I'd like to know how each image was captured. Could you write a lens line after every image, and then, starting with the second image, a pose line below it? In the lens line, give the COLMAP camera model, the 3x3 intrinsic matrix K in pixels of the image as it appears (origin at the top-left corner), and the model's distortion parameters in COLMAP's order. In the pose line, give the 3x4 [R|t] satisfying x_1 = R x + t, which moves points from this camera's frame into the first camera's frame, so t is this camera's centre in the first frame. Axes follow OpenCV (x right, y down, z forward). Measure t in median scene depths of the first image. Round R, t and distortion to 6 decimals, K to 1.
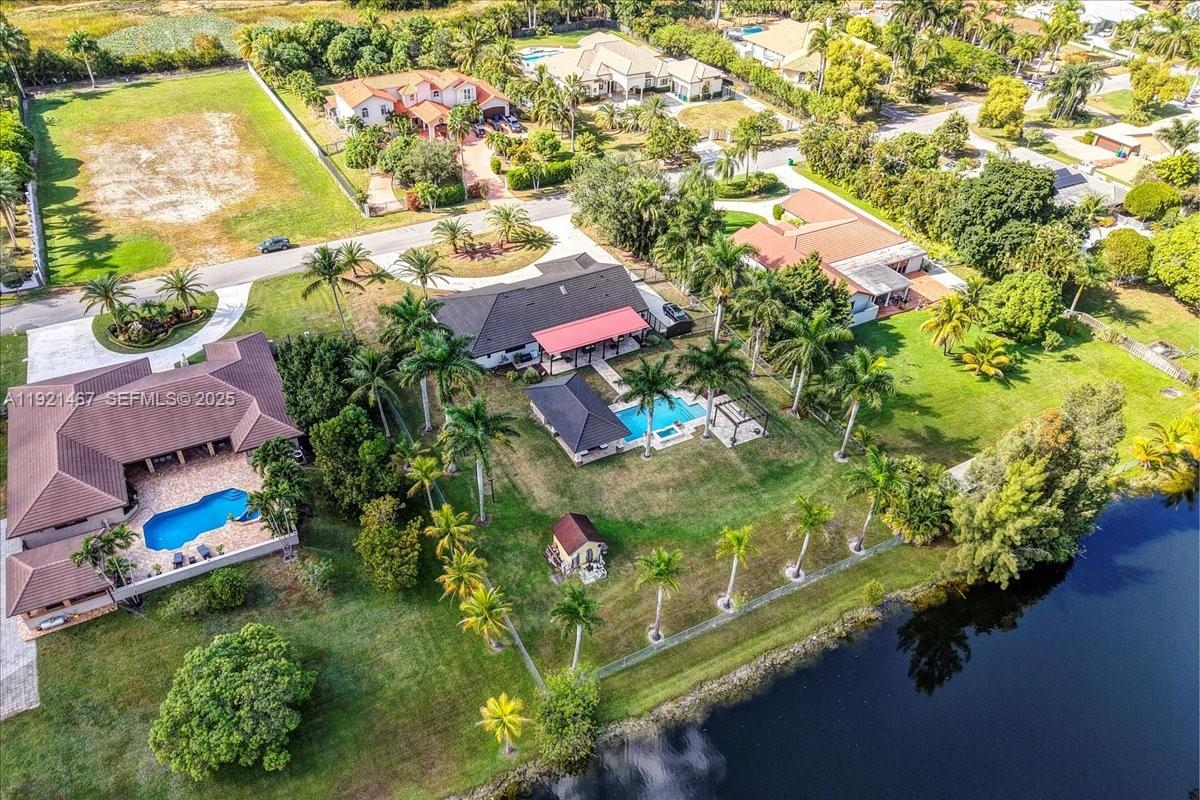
lens RADIAL K [[815.1, 0, 582.2], [0, 815.1, 398.6], [0, 0, 1]] dist [0.008274, -0.005574]
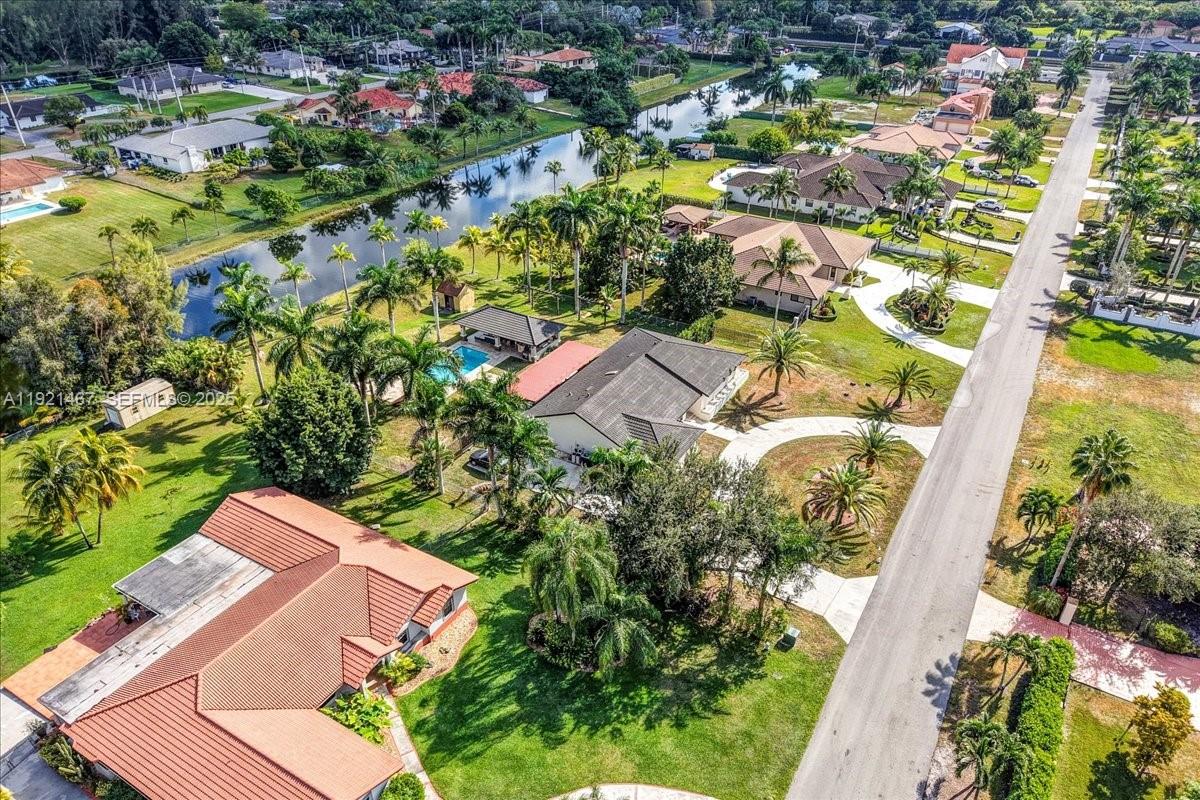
lens RADIAL K [[815.1, 0, 582.2], [0, 815.1, 398.6], [0, 0, 1]] dist [0.008274, -0.005574]
pose [[-0.869740, 0.237596, -0.432551, 0.315258], [-0.316930, 0.402951, 0.858595, -0.707947], [0.378296, 0.883843, -0.275161, 1.056542]]
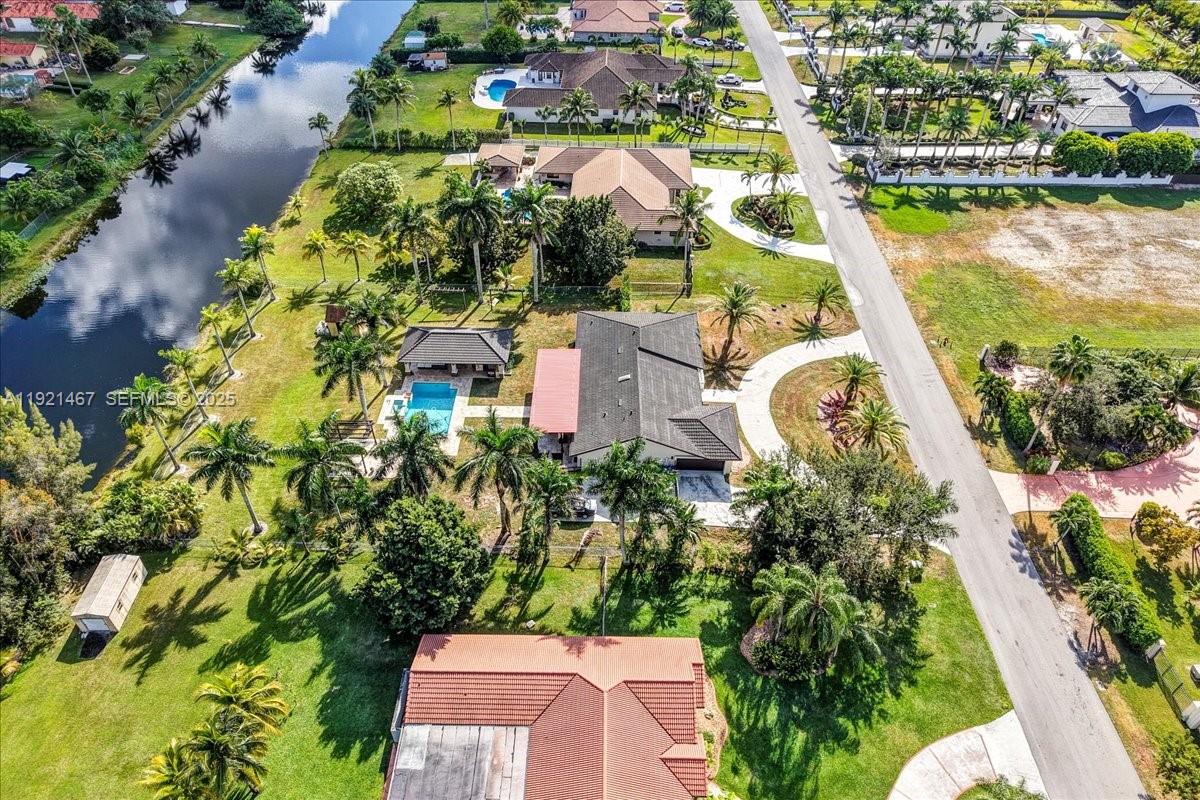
lens RADIAL K [[815.1, 0, 582.2], [0, 815.1, 398.6], [0, 0, 1]] dist [0.008274, -0.005574]
pose [[-0.504519, 0.556064, -0.660495, 0.484821], [-0.547854, 0.385082, 0.742676, -0.625026], [0.667320, 0.736549, 0.110361, 0.763360]]
